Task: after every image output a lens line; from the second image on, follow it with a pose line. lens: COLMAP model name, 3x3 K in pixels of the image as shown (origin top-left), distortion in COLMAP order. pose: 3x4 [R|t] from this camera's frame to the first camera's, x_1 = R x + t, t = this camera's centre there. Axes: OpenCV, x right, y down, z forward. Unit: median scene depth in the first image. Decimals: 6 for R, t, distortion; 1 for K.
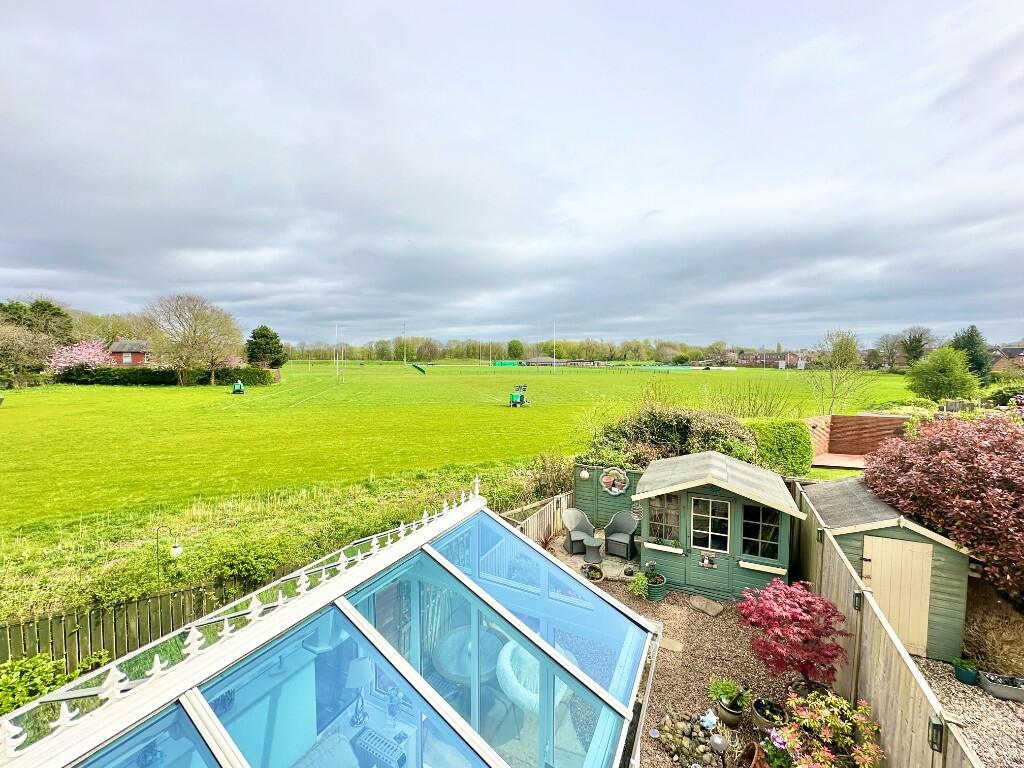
lens RADIAL K [[407.0, 0, 512.0], [0, 407.0, 384.0], [0, 0, 1]] dist [-0.000971, 0.000026]
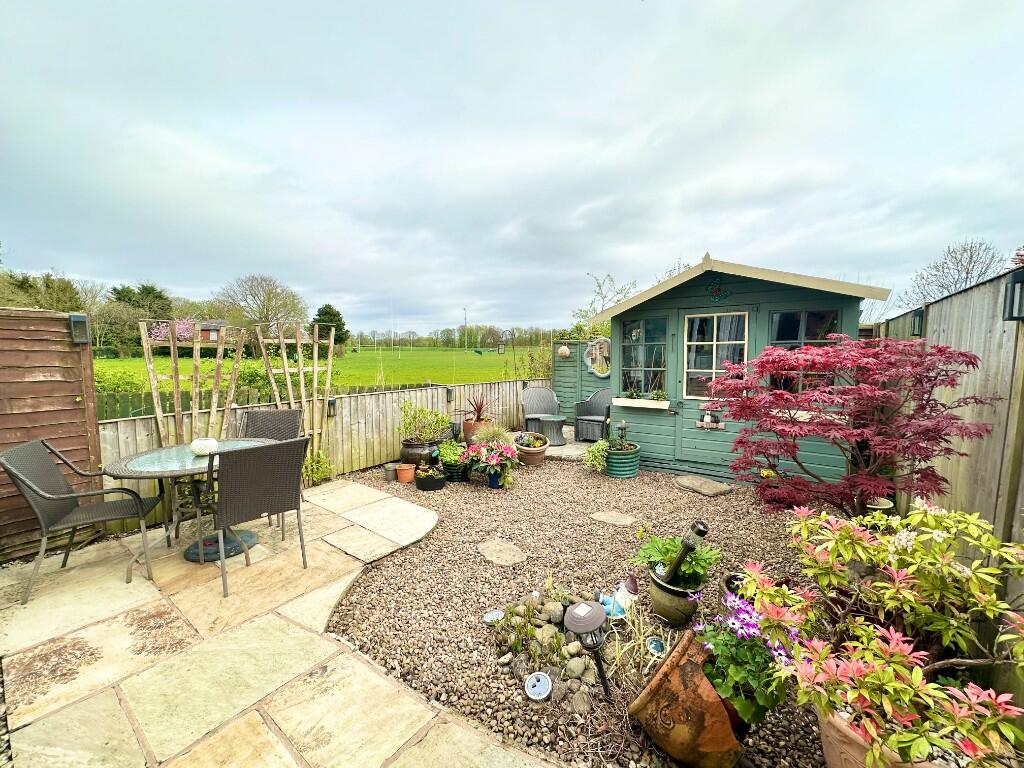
lens RADIAL K [[407.0, 0, 512.0], [0, 407.0, 384.0], [0, 0, 1]] dist [-0.000971, 0.000026]
pose [[0.987247, 0.010113, -0.158877, 0.283177], [-0.006886, 0.999759, 0.020849, 0.371472], [0.159049, -0.019489, 0.987078, 0.348692]]
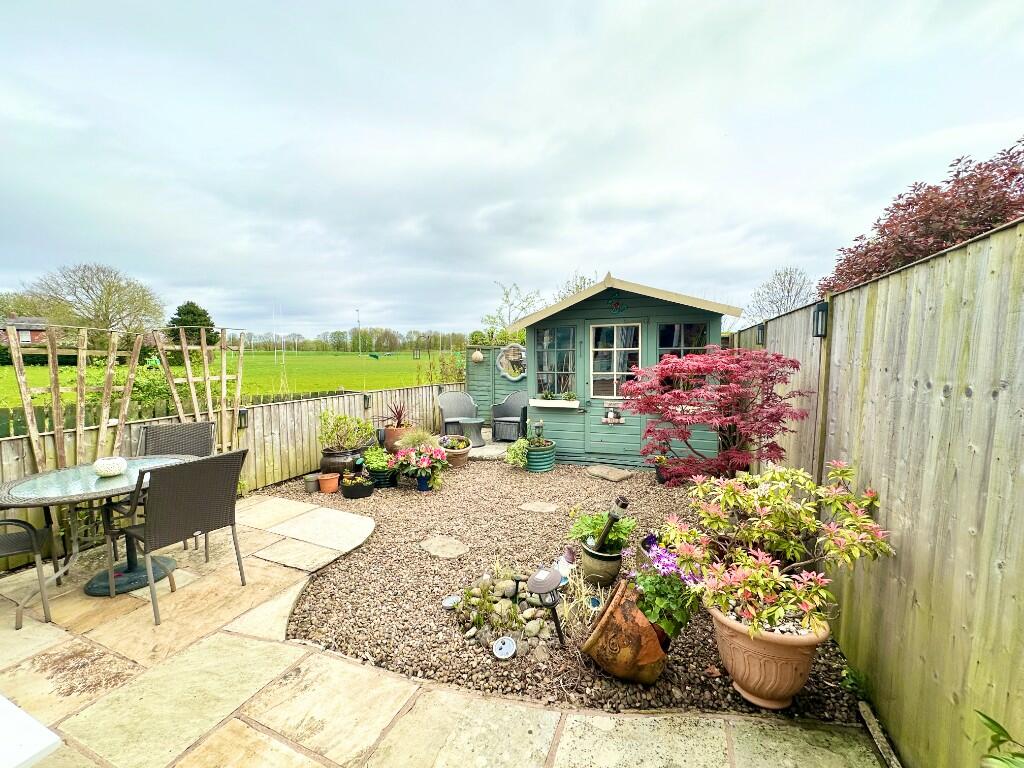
lens RADIAL K [[408.8, 0, 512.0], [0, 408.8, 384.0], [0, 0, 1]] dist [-0.001439, 0.000159]
pose [[0.996397, -0.011881, 0.083976, 0.247087], [0.010905, 0.999868, 0.012078, 0.370206], [-0.084108, -0.011119, 0.996395, 0.308189]]
